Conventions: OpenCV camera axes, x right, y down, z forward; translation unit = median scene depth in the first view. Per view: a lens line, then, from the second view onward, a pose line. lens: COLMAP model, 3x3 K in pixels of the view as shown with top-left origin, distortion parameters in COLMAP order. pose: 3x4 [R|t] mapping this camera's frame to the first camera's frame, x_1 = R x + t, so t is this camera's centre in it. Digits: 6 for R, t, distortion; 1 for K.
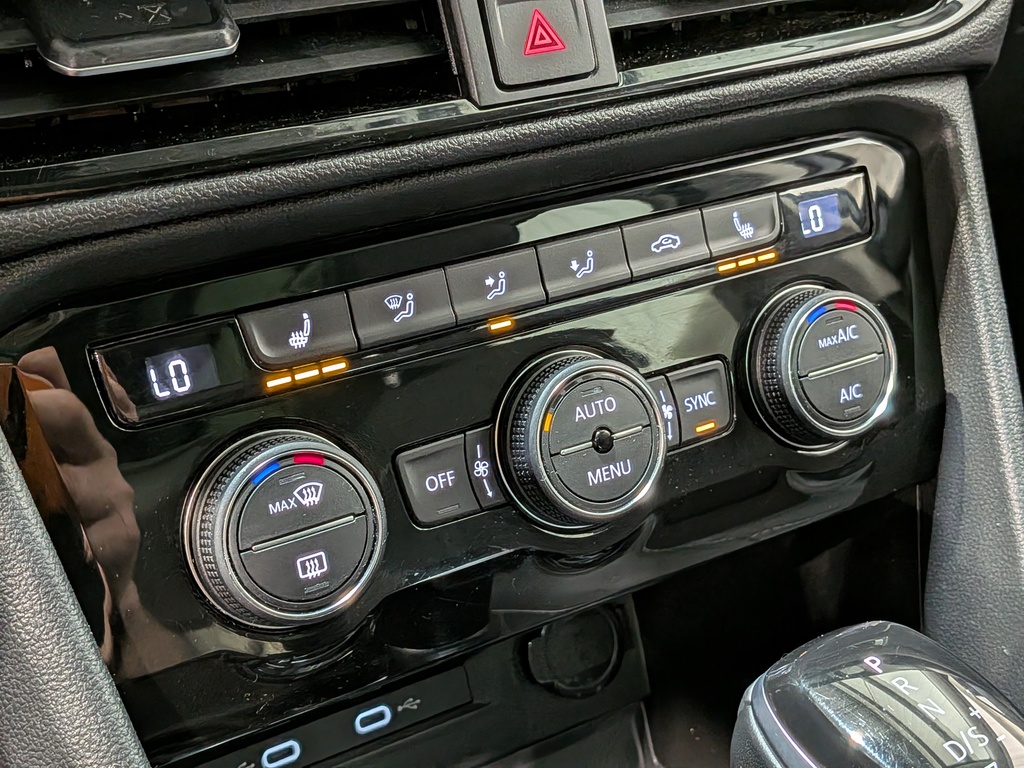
lens RADIAL K [[1473.6, 0, 512.0], [0, 1473.6, 384.0], [0, 0, 1]] dist [0.063035, 0.117923]
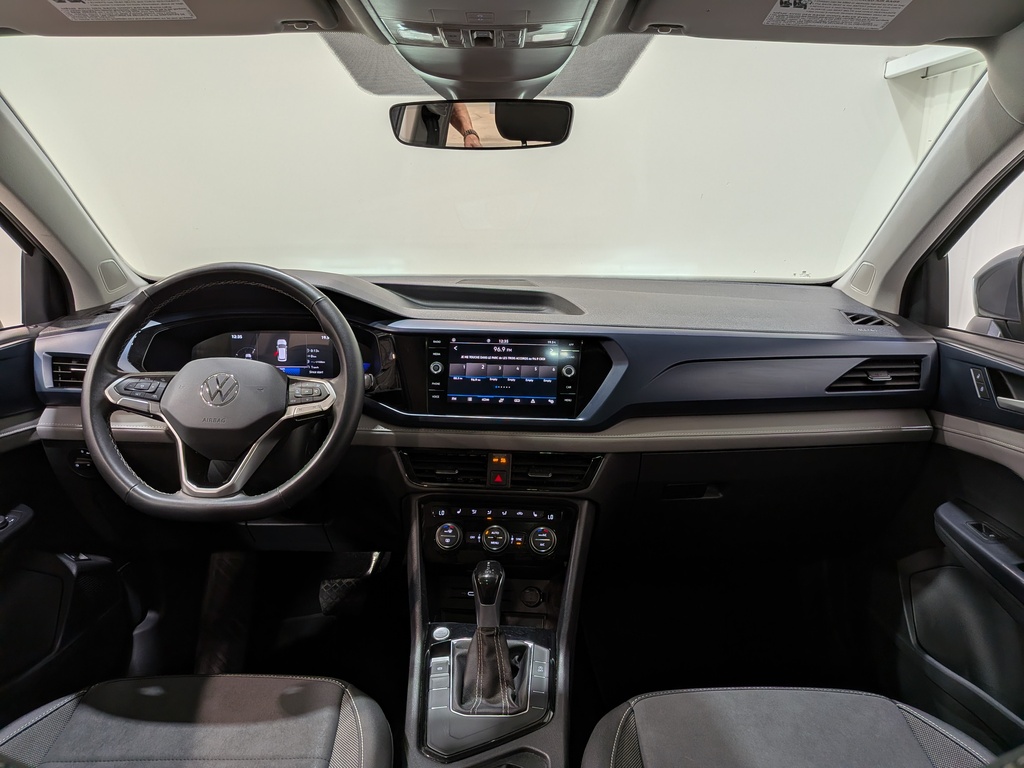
lens RADIAL K [[728.6, 0, 518.7], [0, 728.6, 393.5], [0, 0, 1]] dist [0.083877, -0.145841]
pose [[0.808386, 0.107812, -0.578696, 2.051246], [-0.279489, 0.935506, -0.216134, 0.115010], [0.518072, 0.336459, 0.786382, -1.840407]]
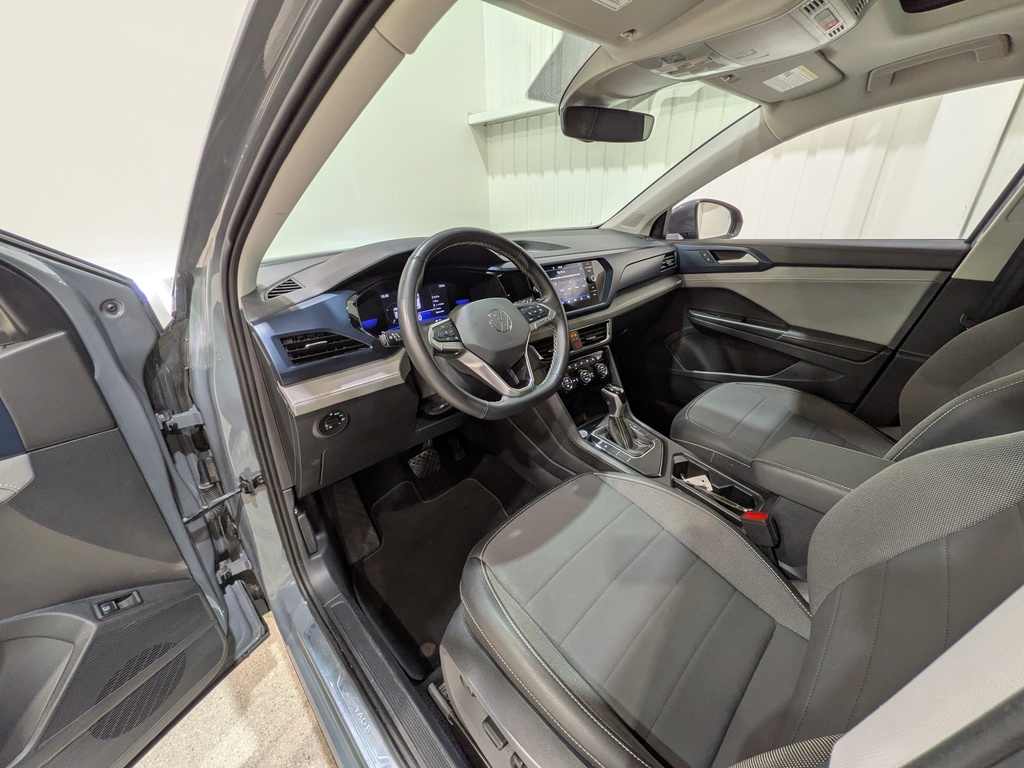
lens RADIAL K [[402.1, 0, 513.9], [0, 402.1, 380.6], [0, 0, 1]] dist [-0.002332, -0.000174]
pose [[0.989907, -0.115542, 0.082061, -0.829371], [0.124780, 0.985121, -0.118180, 0.402786], [-0.067185, 0.127227, 0.989596, -2.330378]]
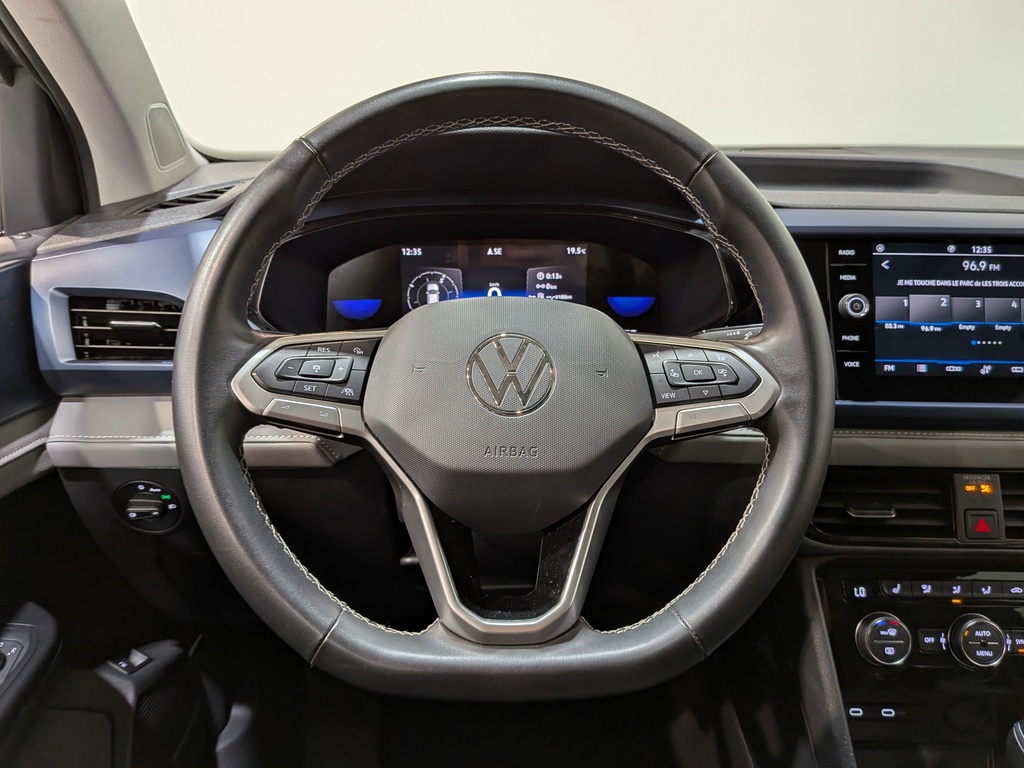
lens RADIAL K [[744.6, 0, 512.7], [0, 744.6, 376.5], [0, 0, 1]] dist [0.011029, -0.041326]
pose [[0.827614, 0.137238, -0.544261, 0.006112], [-0.255701, 0.955372, -0.147923, -0.019692], [0.499672, 0.261591, 0.825771, -1.147447]]
